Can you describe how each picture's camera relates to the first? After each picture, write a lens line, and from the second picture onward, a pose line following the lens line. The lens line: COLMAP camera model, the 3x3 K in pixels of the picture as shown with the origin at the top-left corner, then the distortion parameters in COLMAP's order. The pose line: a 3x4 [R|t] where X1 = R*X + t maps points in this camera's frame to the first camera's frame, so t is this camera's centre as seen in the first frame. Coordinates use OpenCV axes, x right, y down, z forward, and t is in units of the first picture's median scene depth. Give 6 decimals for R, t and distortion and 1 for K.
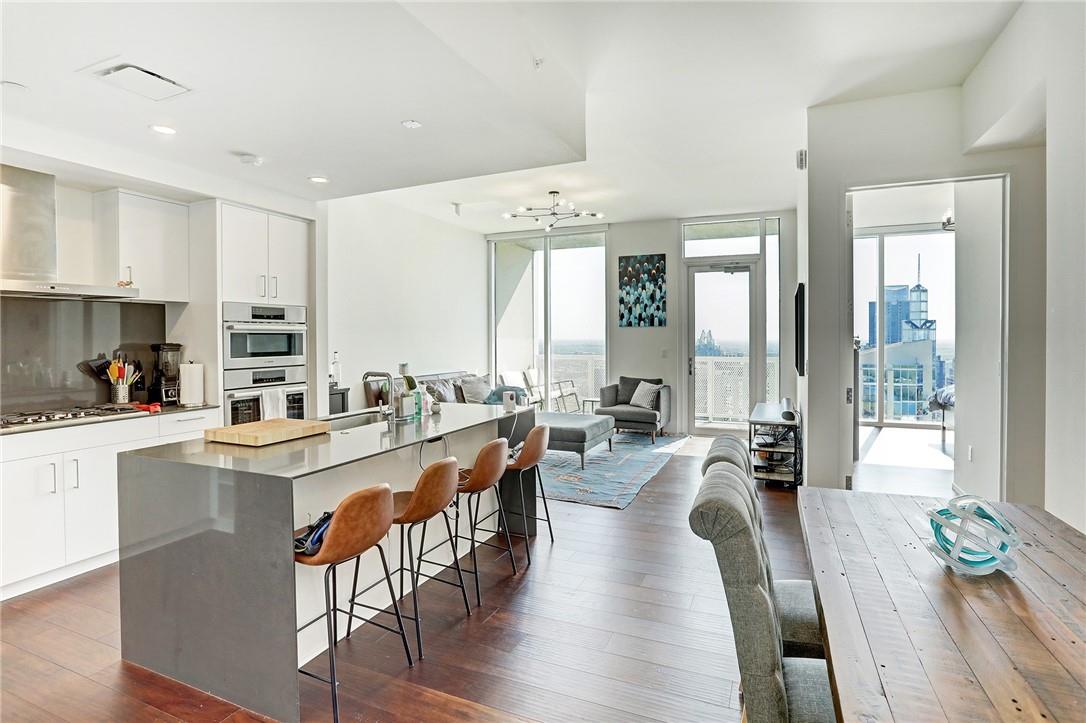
lens RADIAL K [[528.1, 0, 537.2], [0, 528.1, 354.7], [0, 0, 1]] dist [-0.031624, 0.000165]
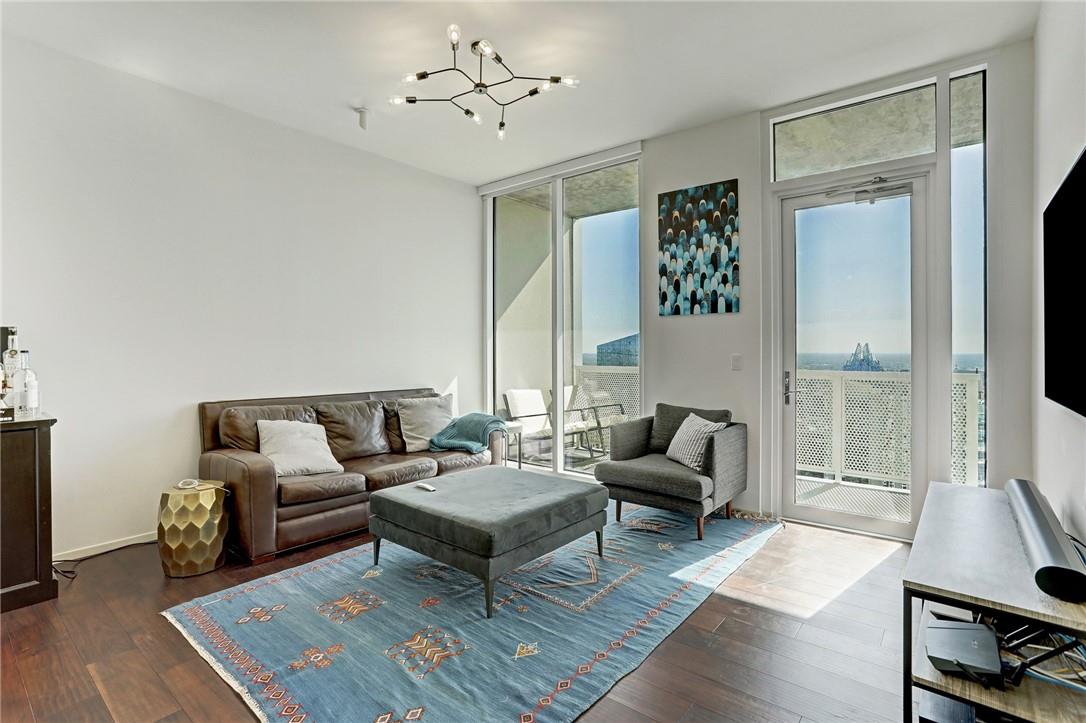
lens RADIAL K [[528.1, 0, 549.3], [0, 528.1, 354.4], [0, 0, 1]] dist [-0.031624, 0.000165]
pose [[0.973509, 0.006572, -0.228554, 0.175681], [-0.012254, 0.999650, -0.023450, 0.003744], [0.228320, 0.025630, 0.973249, 0.427620]]
